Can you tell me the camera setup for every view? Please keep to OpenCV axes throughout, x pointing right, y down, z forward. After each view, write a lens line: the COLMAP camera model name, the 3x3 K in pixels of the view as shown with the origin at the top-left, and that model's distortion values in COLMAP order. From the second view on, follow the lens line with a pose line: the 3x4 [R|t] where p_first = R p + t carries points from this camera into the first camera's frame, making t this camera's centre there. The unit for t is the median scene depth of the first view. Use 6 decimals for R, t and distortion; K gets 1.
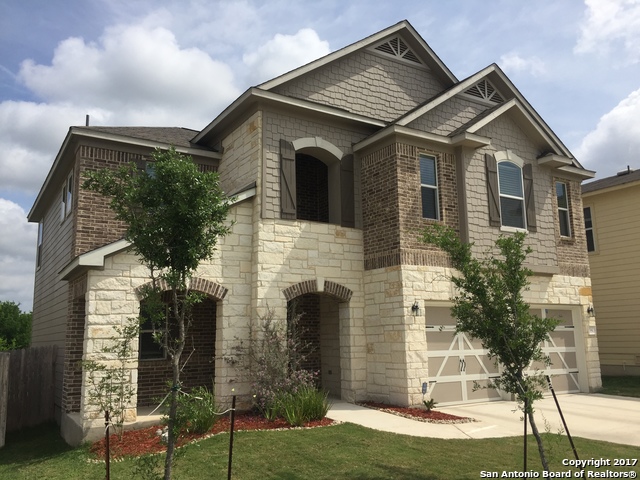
lens RADIAL K [[550.0, 0, 319.9], [0, 550.0, 239.4], [0, 0, 1]] dist [0.068962, -0.055965]
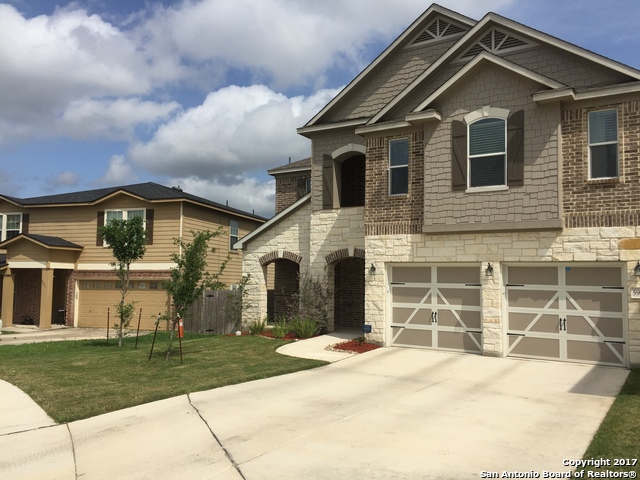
lens RADIAL K [[550.0, 0, 319.2], [0, 550.0, 241.4], [0, 0, 1]] dist [0.068962, -0.055965]
pose [[0.424409, -0.039915, -0.904590, 1.220427], [0.135821, 0.990531, 0.020016, 0.016820], [0.895226, -0.131357, 0.425811, 0.326653]]
